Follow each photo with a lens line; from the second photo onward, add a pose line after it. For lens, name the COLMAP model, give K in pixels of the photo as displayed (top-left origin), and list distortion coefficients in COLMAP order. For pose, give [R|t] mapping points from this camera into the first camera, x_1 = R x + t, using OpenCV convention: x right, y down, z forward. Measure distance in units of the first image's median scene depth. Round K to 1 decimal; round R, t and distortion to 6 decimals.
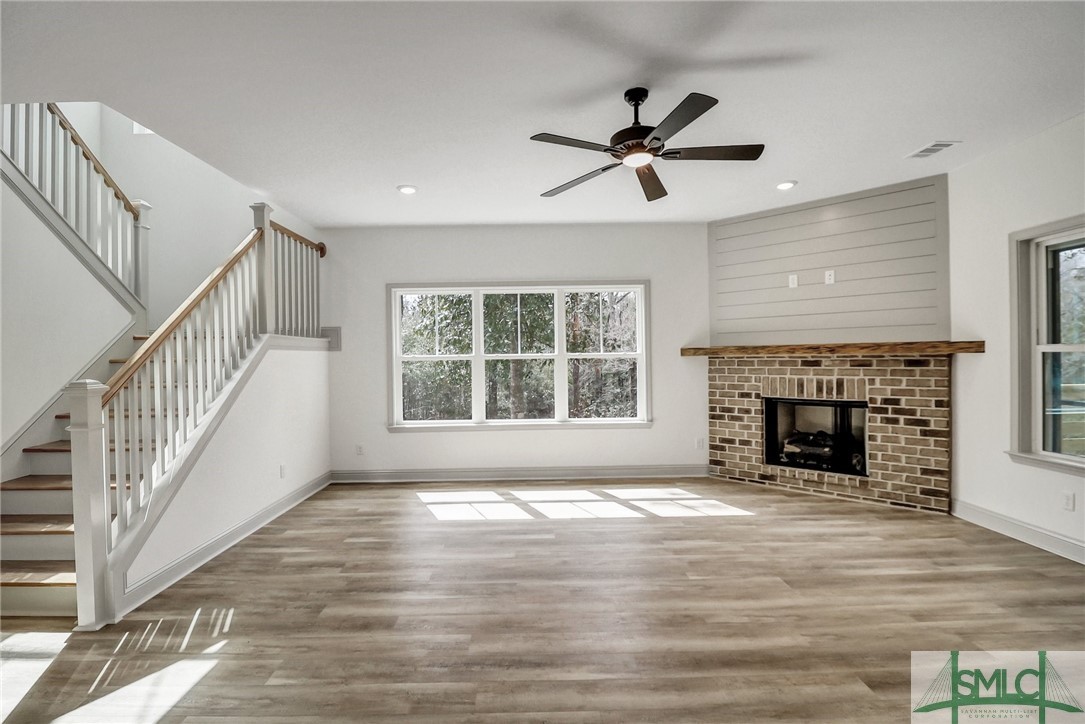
lens RADIAL K [[505.9, 0, 522.0], [0, 505.9, 359.5], [0, 0, 1]] dist [-0.003384, -0.004628]
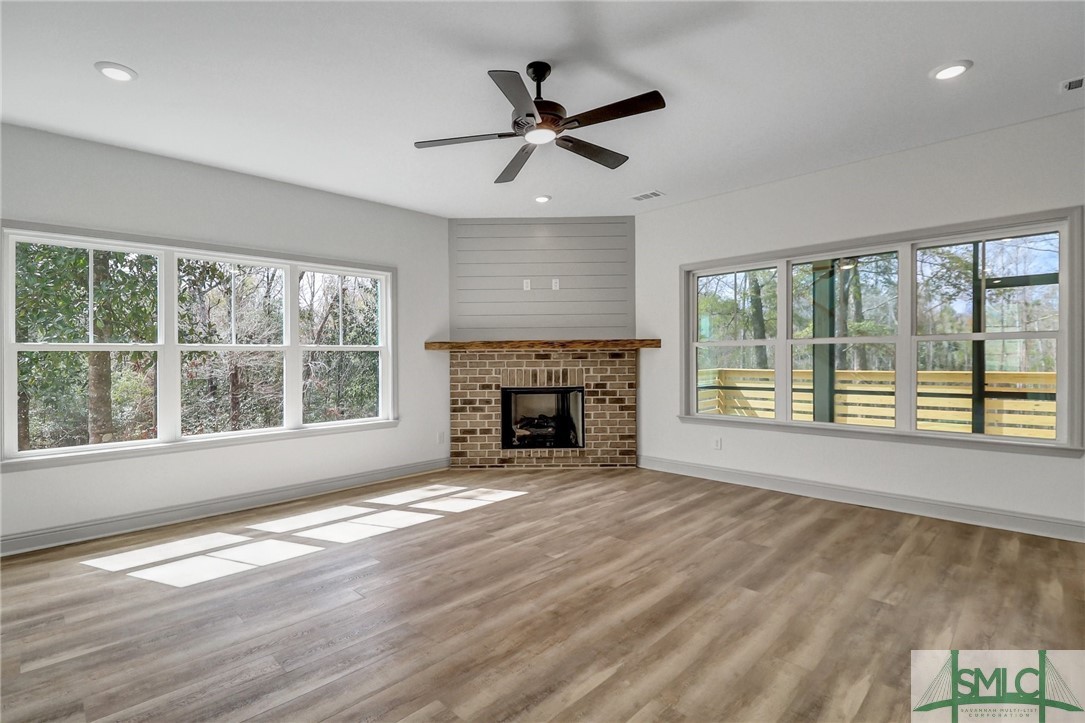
lens RADIAL K [[505.9, 0, 542.3], [0, 505.9, 356.0], [0, 0, 1]] dist [-0.003384, -0.004628]
pose [[0.717167, 0.006509, 0.696871, -0.269065], [0.003404, 0.999912, -0.012842, 0.023984], [-0.696894, 0.011582, 0.717081, 0.183689]]
